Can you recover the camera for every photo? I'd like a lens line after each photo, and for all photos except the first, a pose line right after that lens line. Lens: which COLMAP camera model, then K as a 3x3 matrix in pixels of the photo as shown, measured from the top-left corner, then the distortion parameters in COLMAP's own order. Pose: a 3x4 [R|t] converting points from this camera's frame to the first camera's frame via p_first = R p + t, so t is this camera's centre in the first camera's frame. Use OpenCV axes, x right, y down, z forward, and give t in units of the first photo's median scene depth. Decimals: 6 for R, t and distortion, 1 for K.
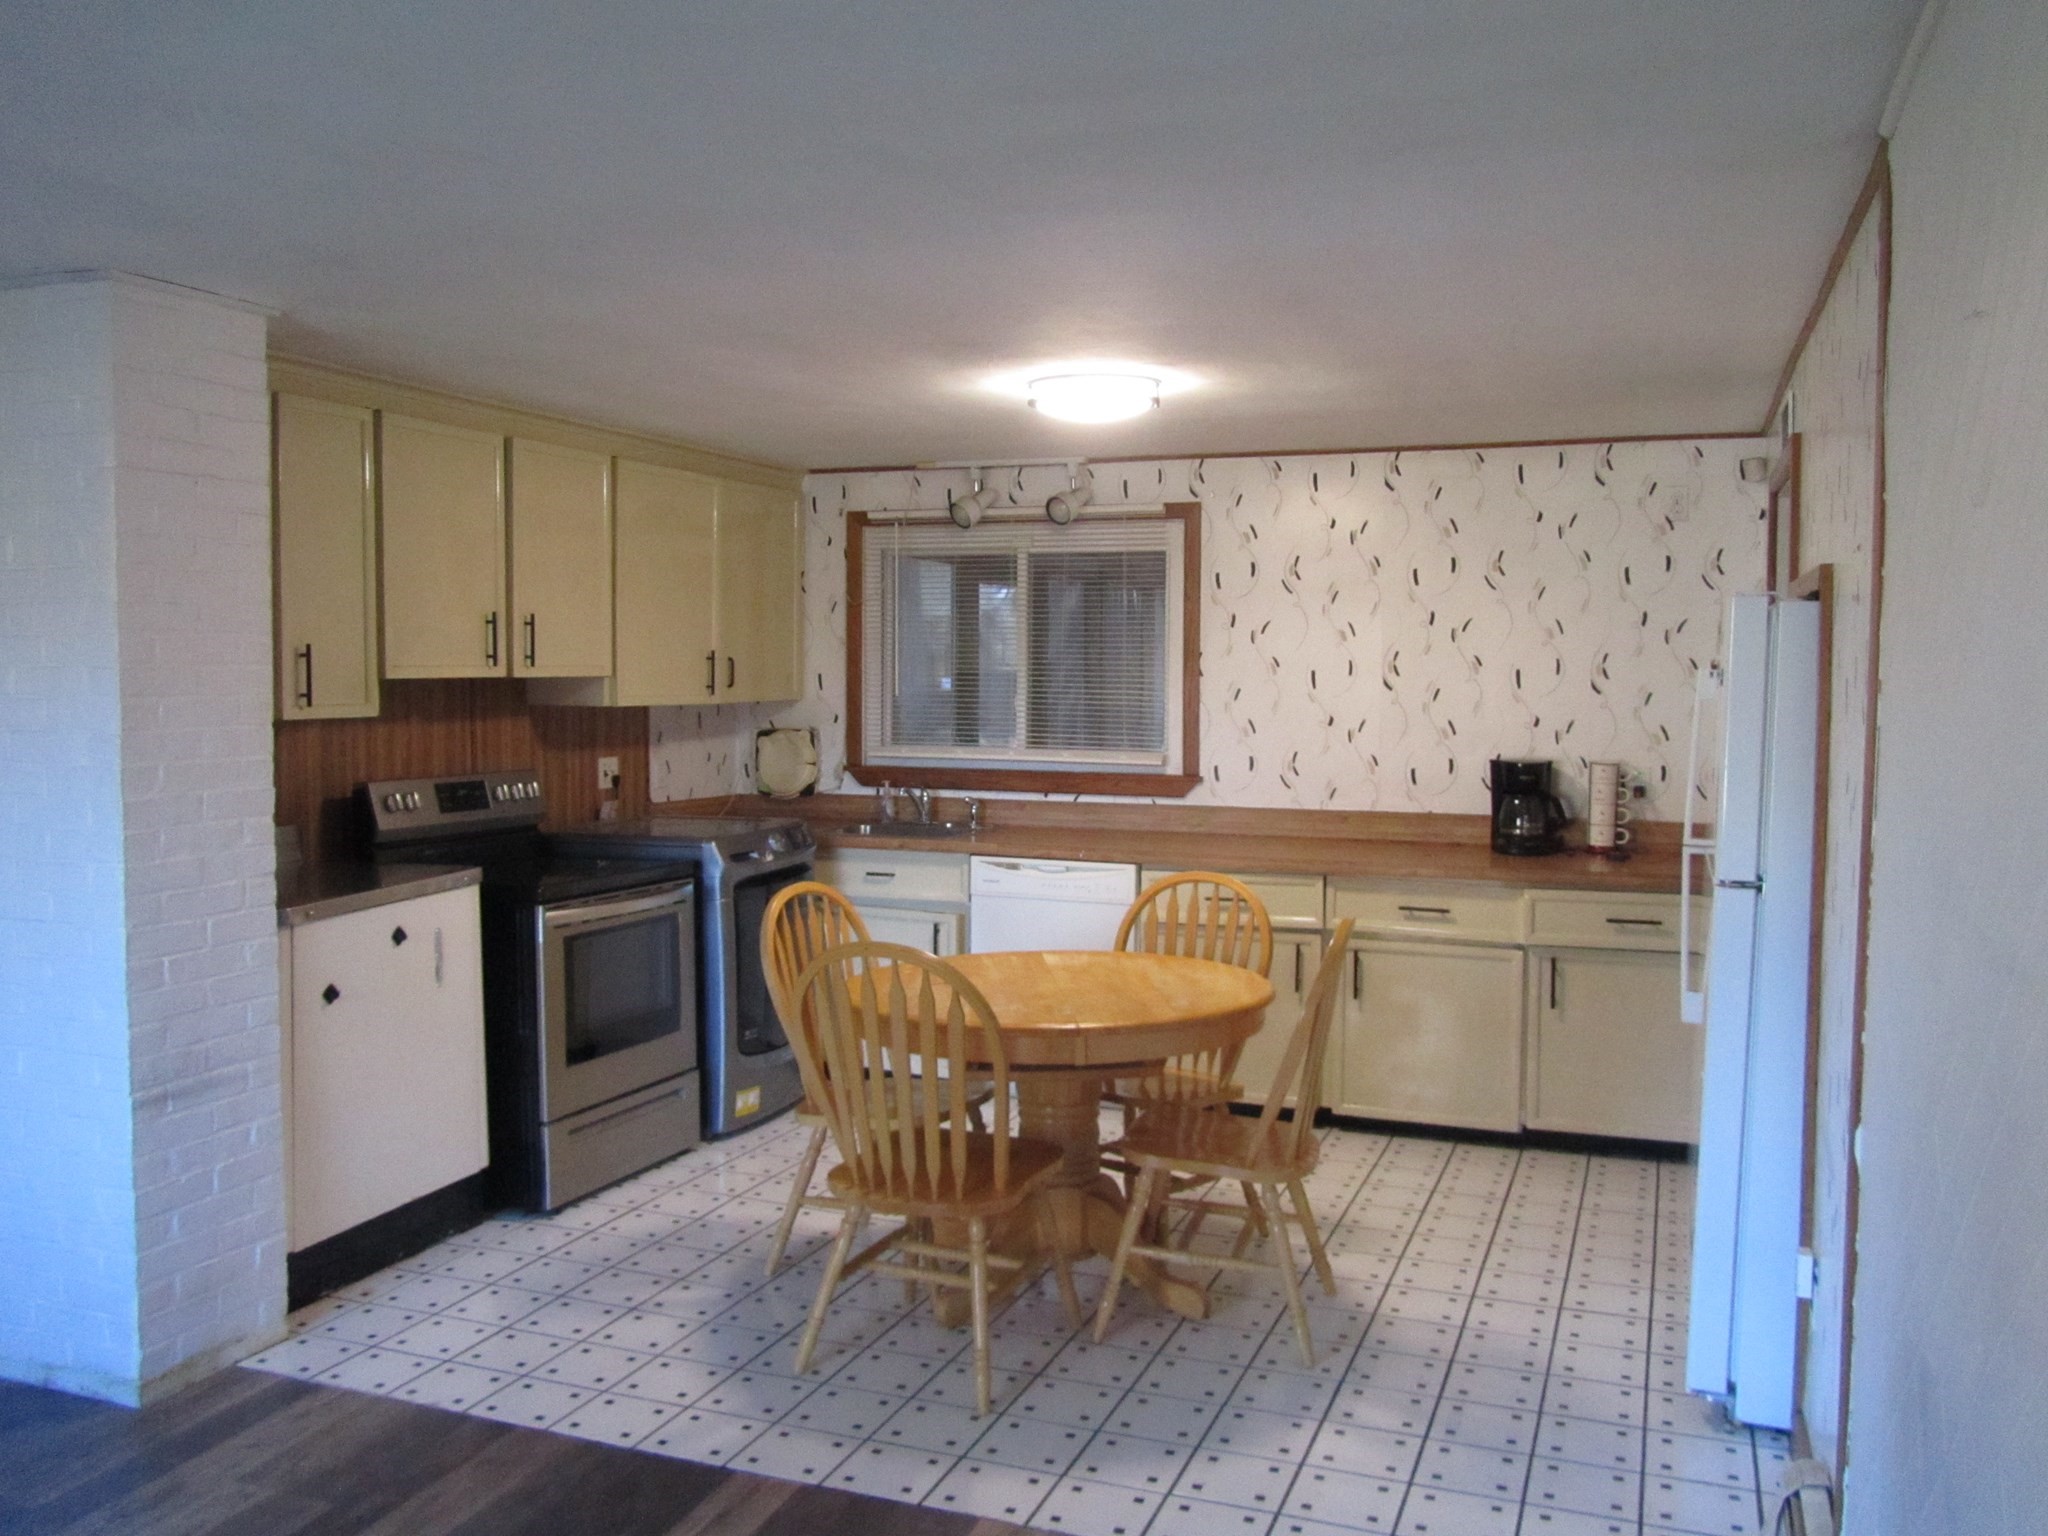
lens RADIAL K [[1712.6, 0, 1018.4], [0, 1712.6, 761.8], [0, 0, 1]] dist [-0.007699, -0.007996]
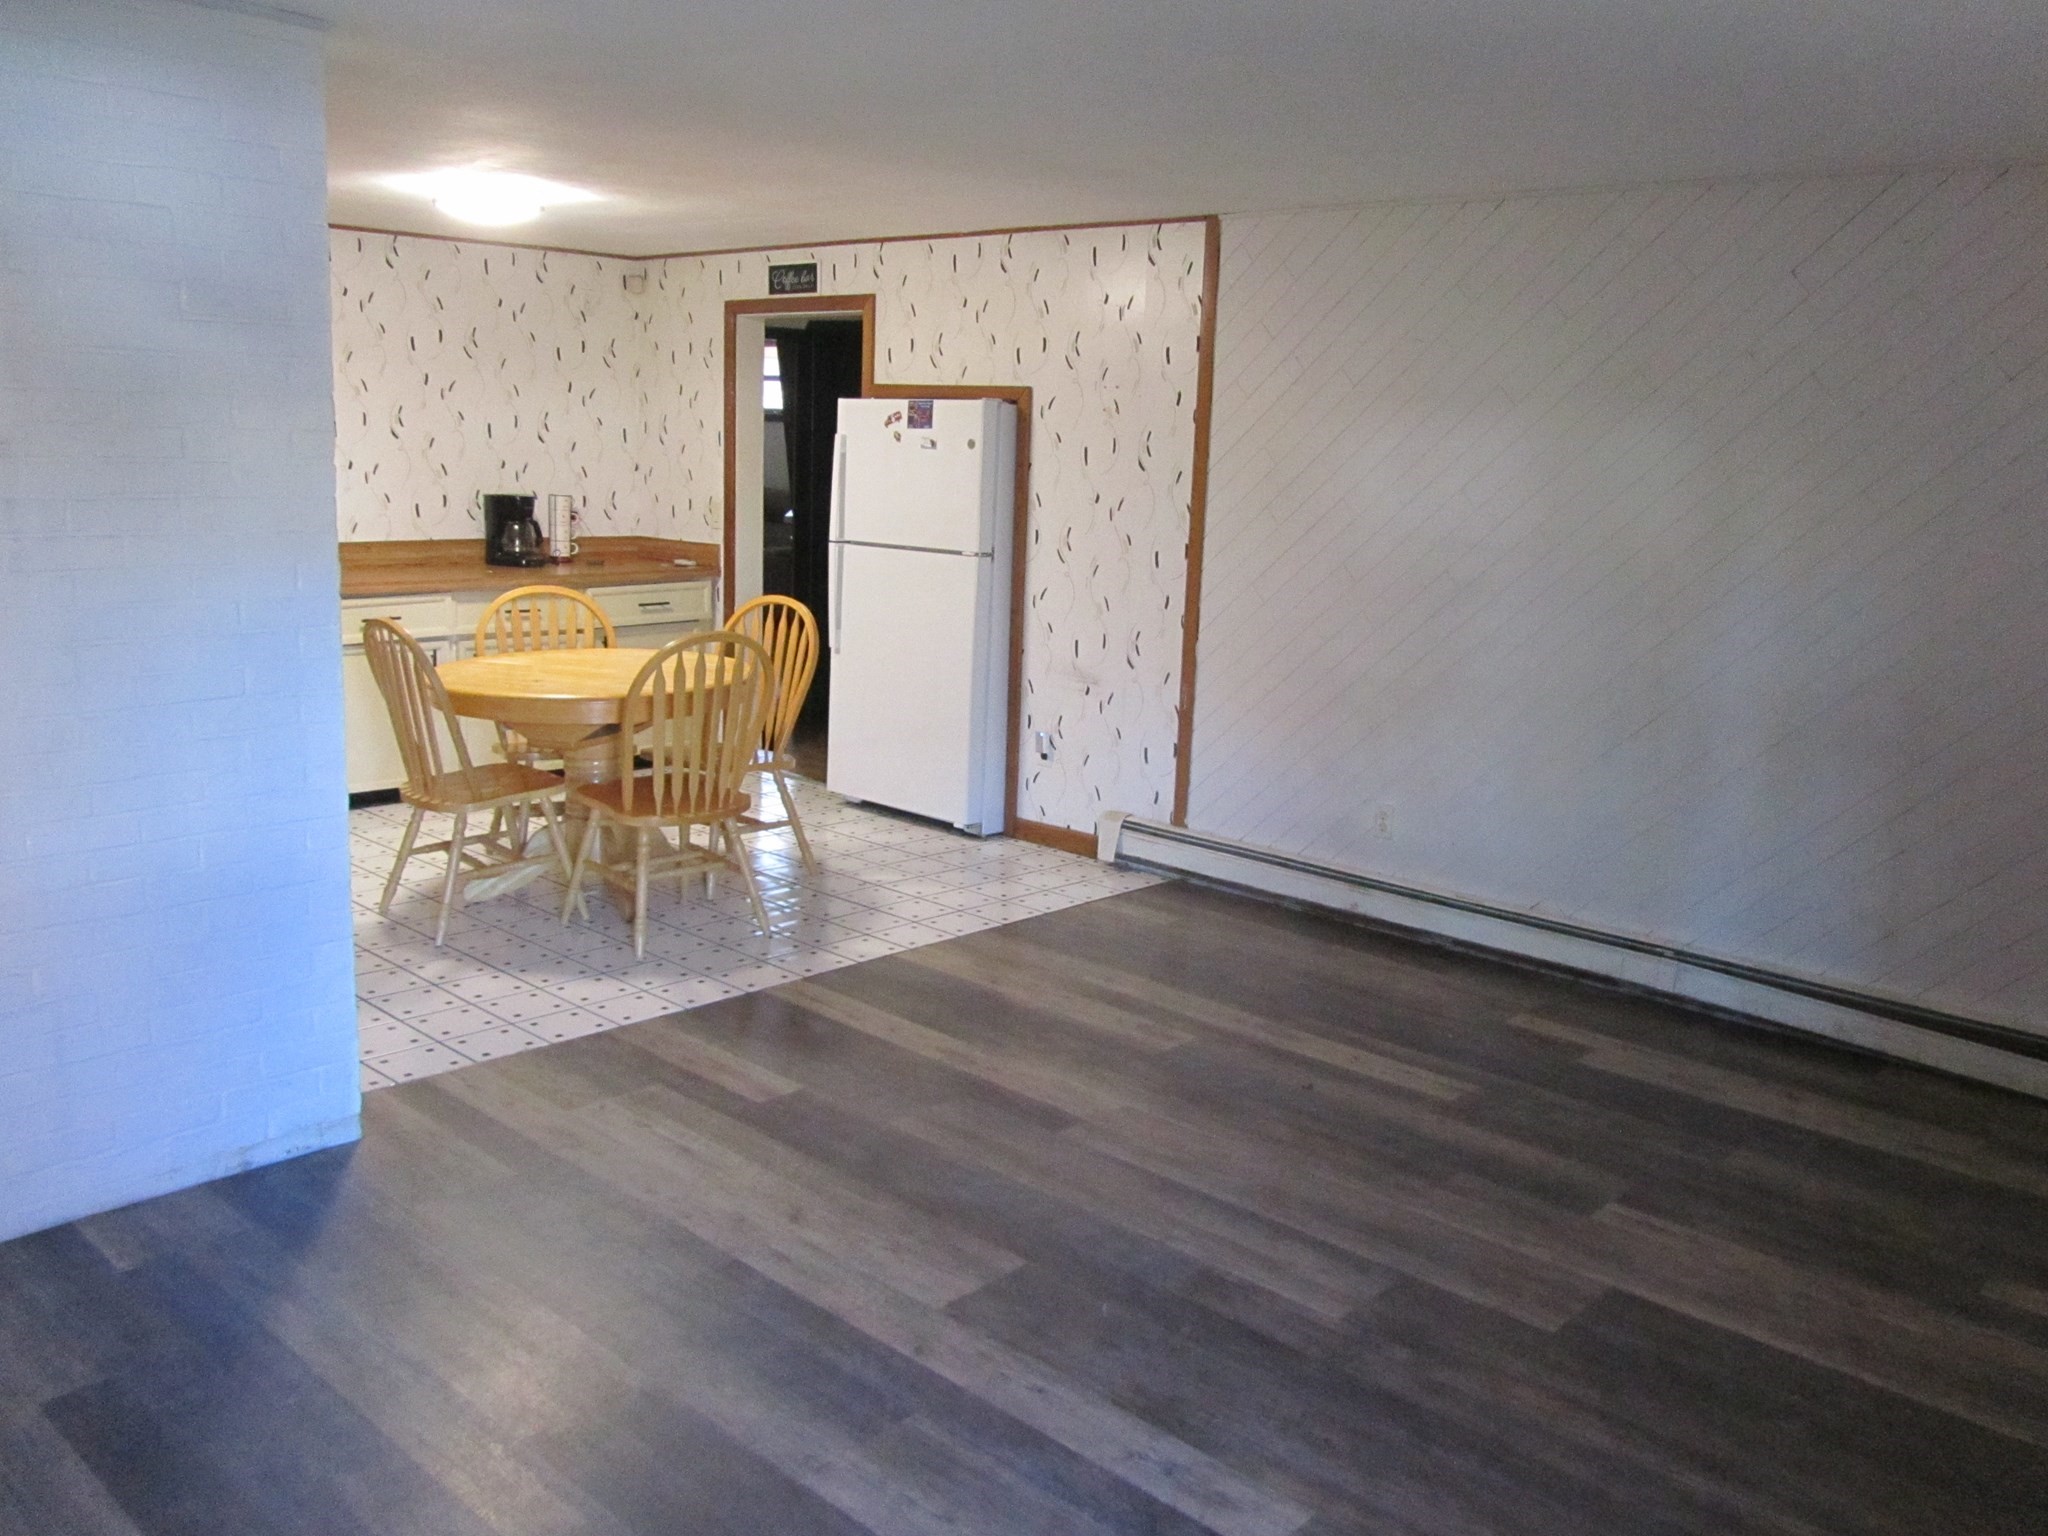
lens RADIAL K [[1712.6, 0, 1014.1], [0, 1712.6, 767.2], [0, 0, 1]] dist [-0.007699, -0.007996]
pose [[0.372816, -0.167390, 0.912682, -1.060285], [0.024026, 0.985006, 0.170840, -0.012900], [-0.927594, -0.041764, 0.371248, 0.202221]]
